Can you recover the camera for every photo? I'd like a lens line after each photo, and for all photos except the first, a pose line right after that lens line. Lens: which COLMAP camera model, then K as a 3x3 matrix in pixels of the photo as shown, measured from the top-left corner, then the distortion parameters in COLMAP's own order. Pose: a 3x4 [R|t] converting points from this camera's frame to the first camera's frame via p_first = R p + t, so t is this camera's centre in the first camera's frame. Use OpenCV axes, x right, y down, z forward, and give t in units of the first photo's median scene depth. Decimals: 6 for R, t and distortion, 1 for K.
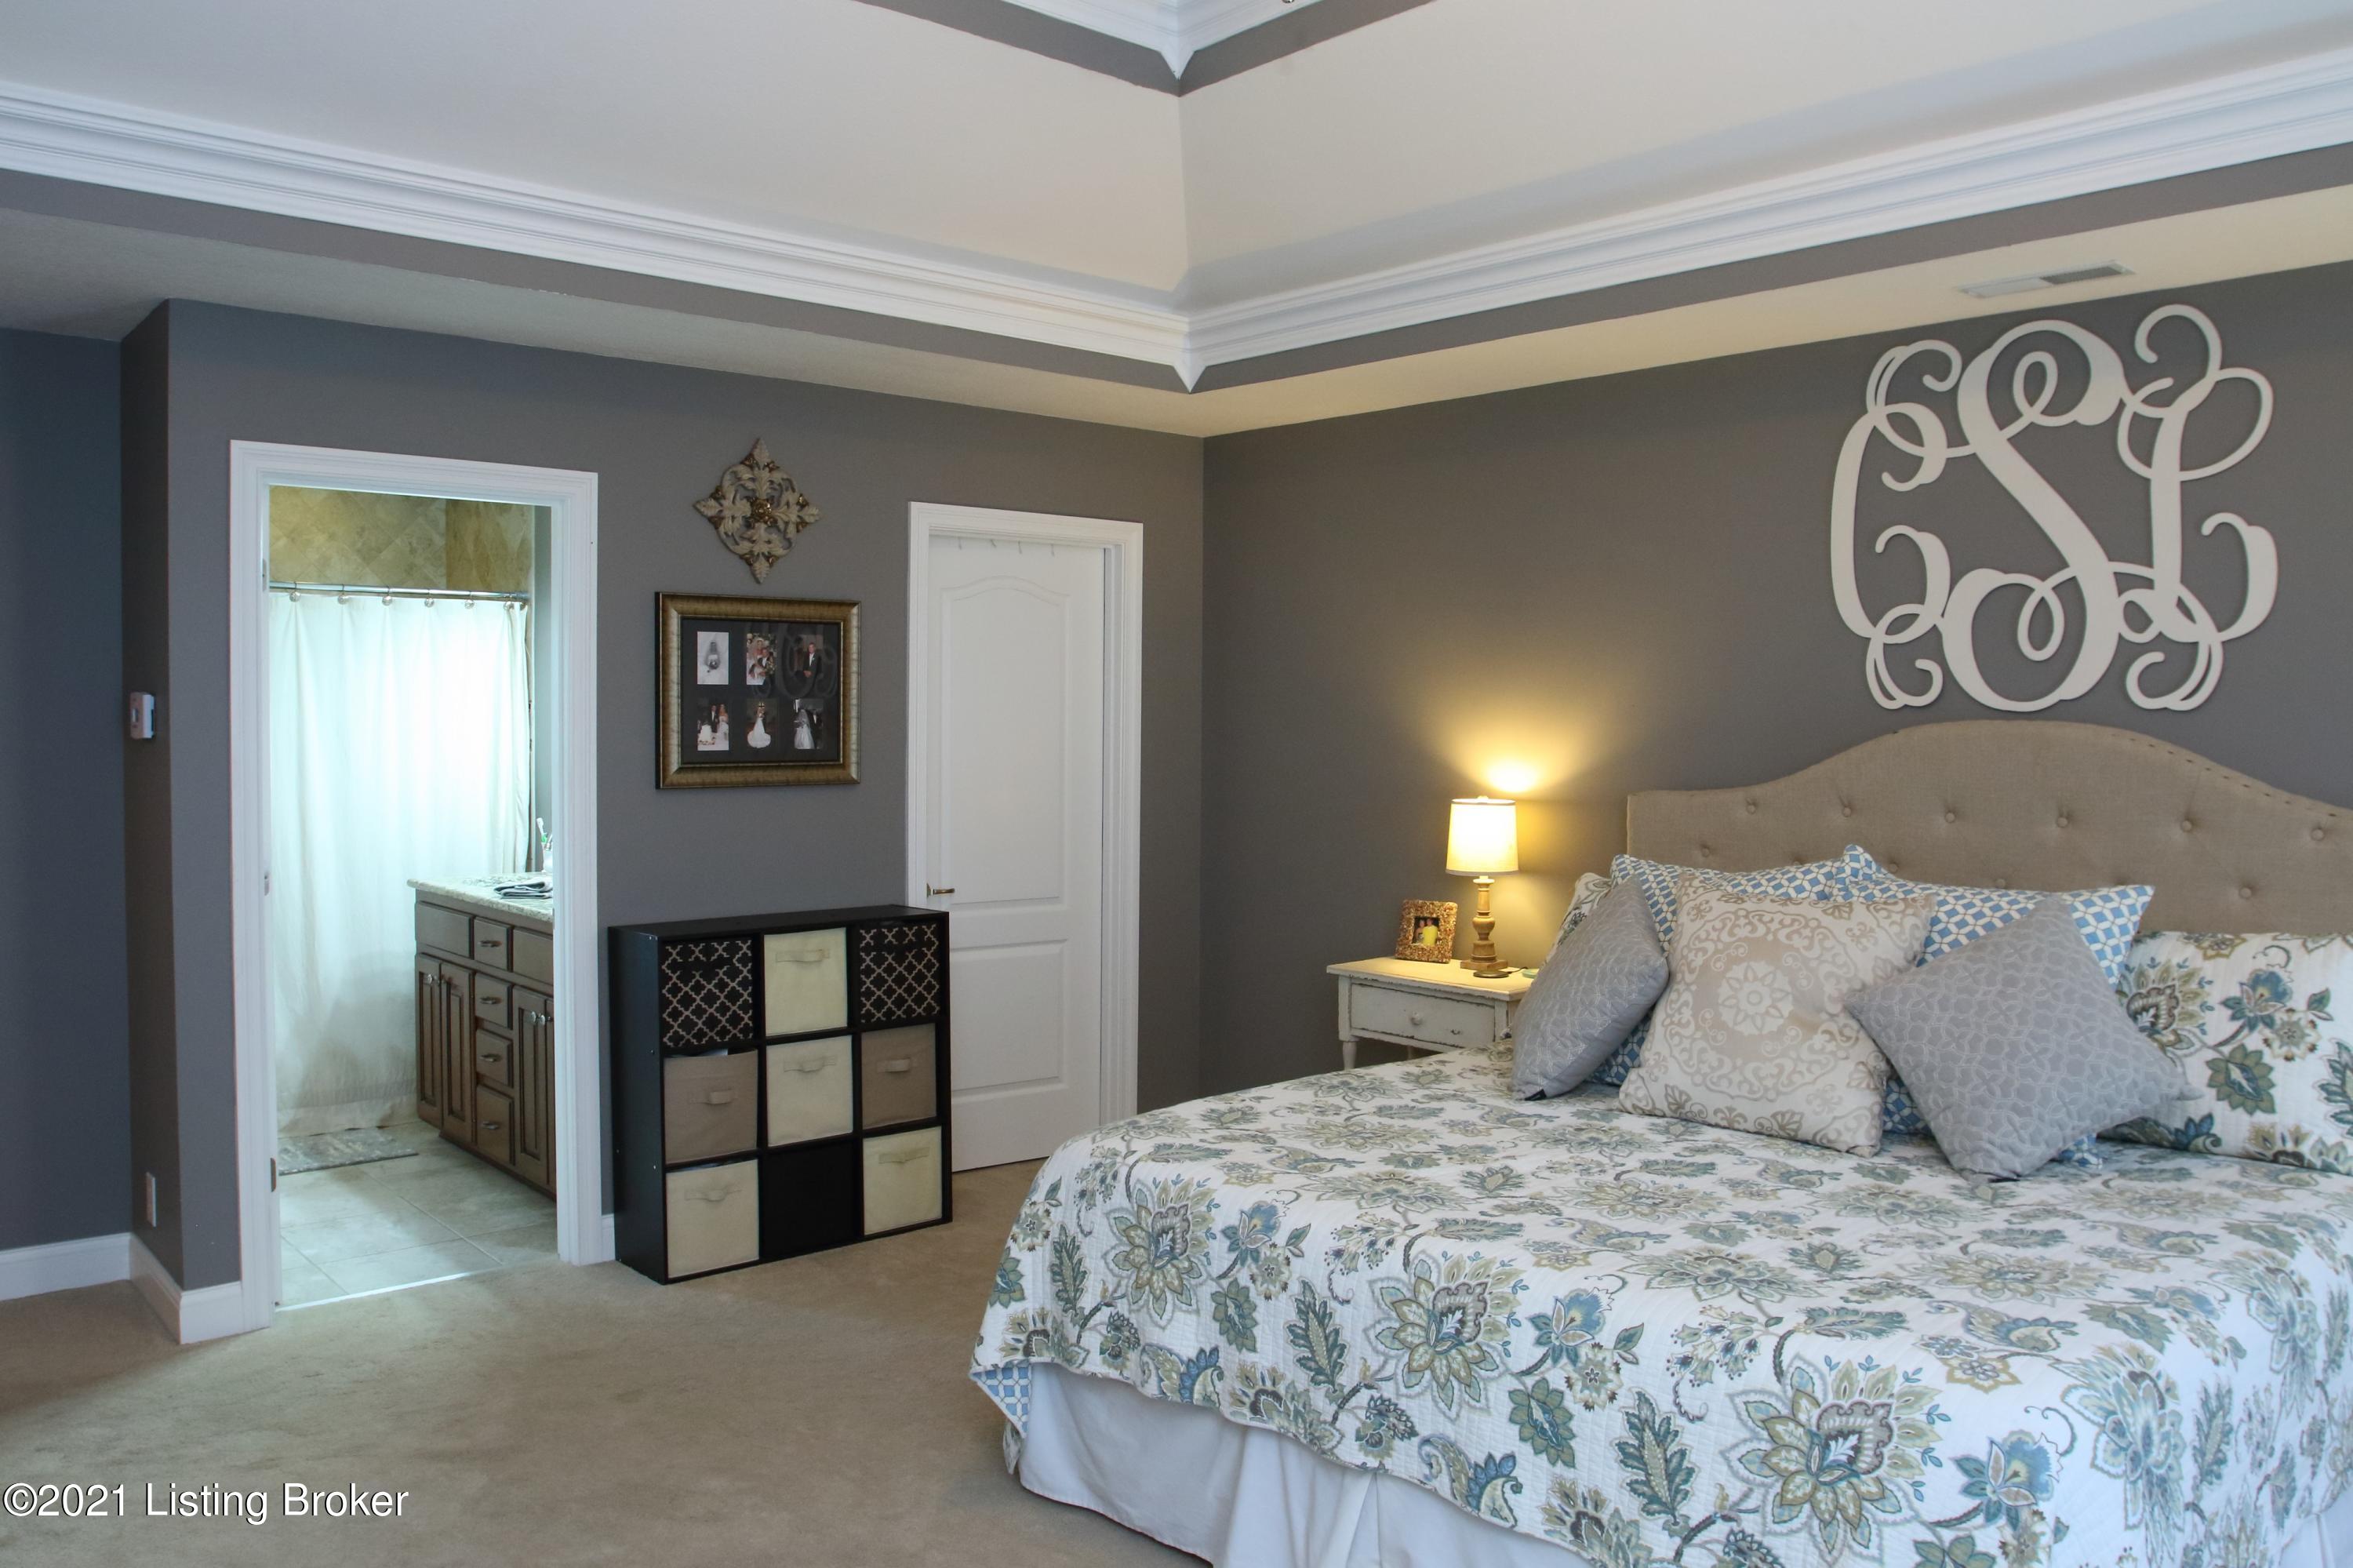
lens RADIAL K [[1819.4, 0, 1154.5], [0, 1819.4, 773.0], [0, 0, 1]] dist [-0.095659, 0.061603]
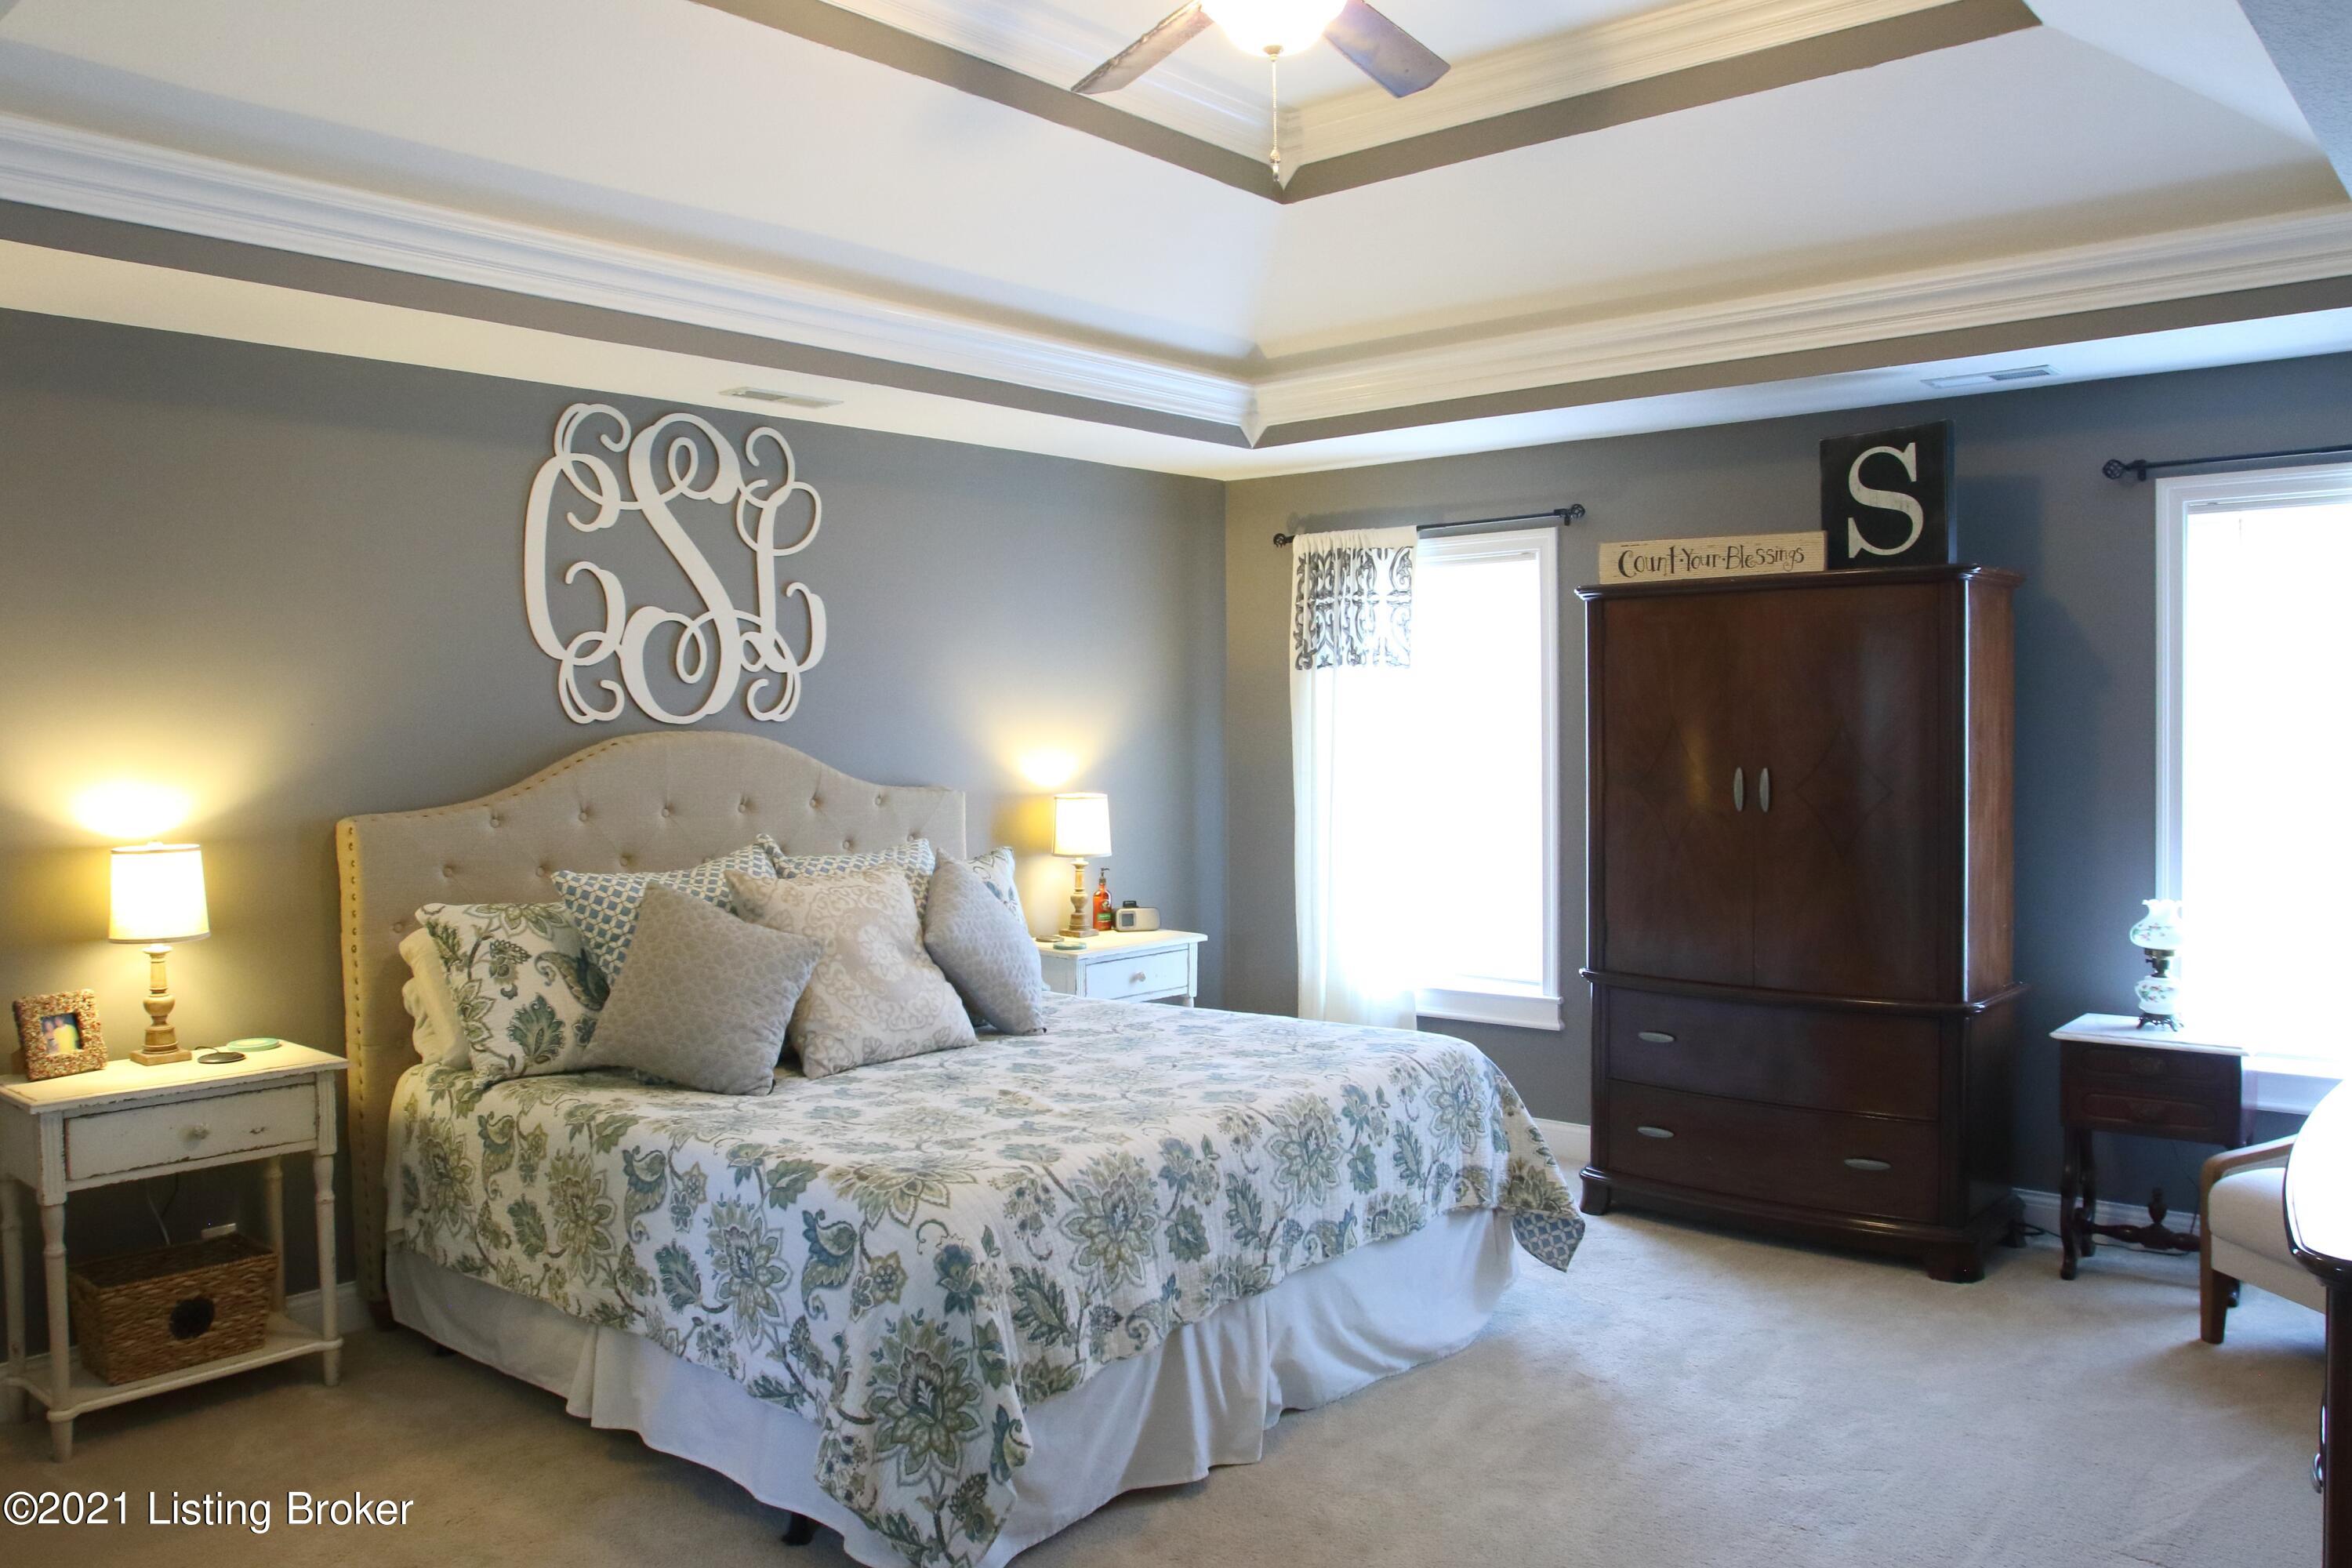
lens RADIAL K [[1818.6, 0, 1154.0], [0, 1818.6, 773.0], [0, 0, 1]] dist [-0.095659, 0.061603]
pose [[-0.154301, -0.031650, 0.987517, -0.857392], [0.044600, 0.998245, 0.038963, -0.036742], [-0.987017, 0.050055, -0.152618, 0.918786]]
